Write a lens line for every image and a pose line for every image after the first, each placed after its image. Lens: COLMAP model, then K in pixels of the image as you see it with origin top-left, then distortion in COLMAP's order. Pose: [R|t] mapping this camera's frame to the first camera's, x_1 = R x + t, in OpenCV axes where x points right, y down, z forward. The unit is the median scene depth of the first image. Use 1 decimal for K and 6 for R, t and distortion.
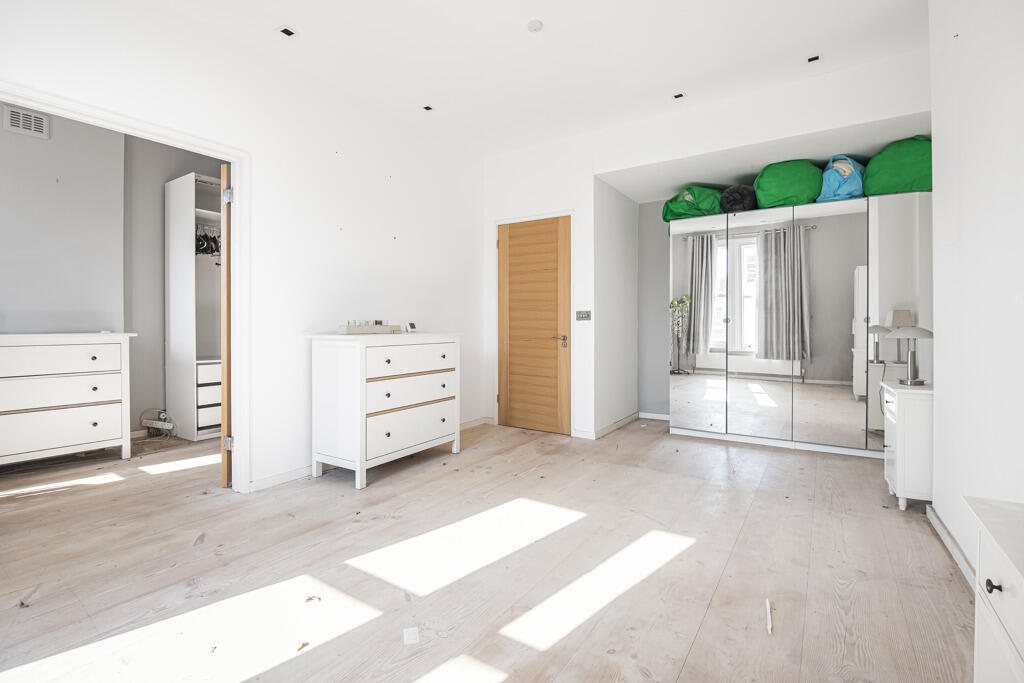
lens RADIAL K [[472.7, 0, 516.6], [0, 472.7, 328.1], [0, 0, 1]] dist [0.024172, -0.029049]
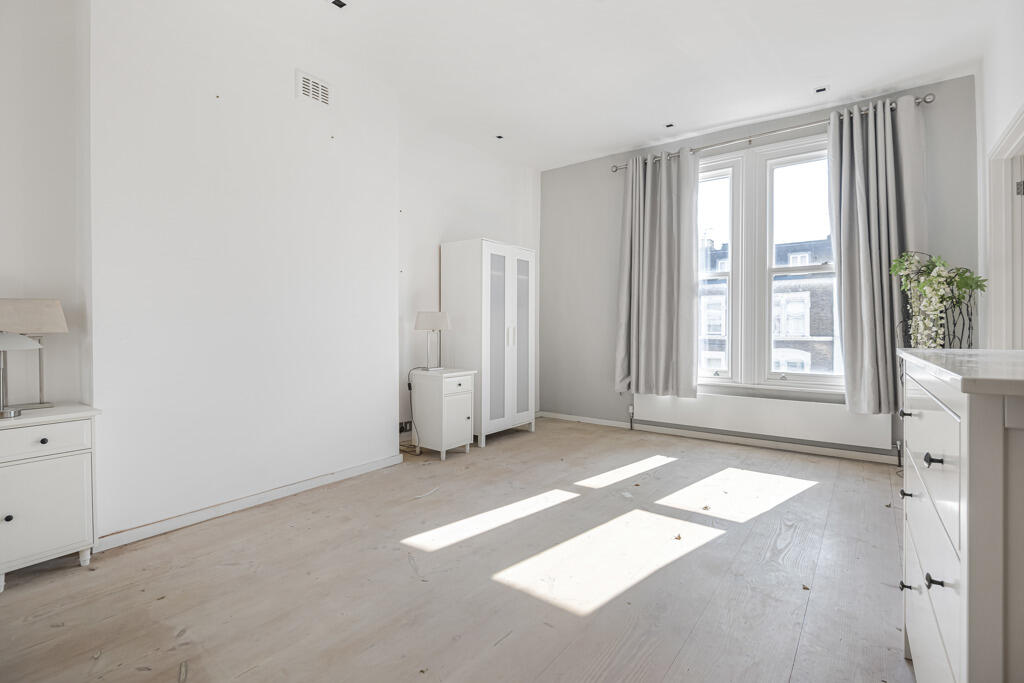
lens RADIAL K [[472.7, 0, 516.6], [0, 472.7, 328.1], [0, 0, 1]] dist [0.024172, -0.029049]
pose [[-0.997902, 0.000946, 0.064740, 0.072603], [0.001482, 0.999965, 0.008235, -0.017691], [-0.064730, 0.008314, -0.997868, 2.352105]]
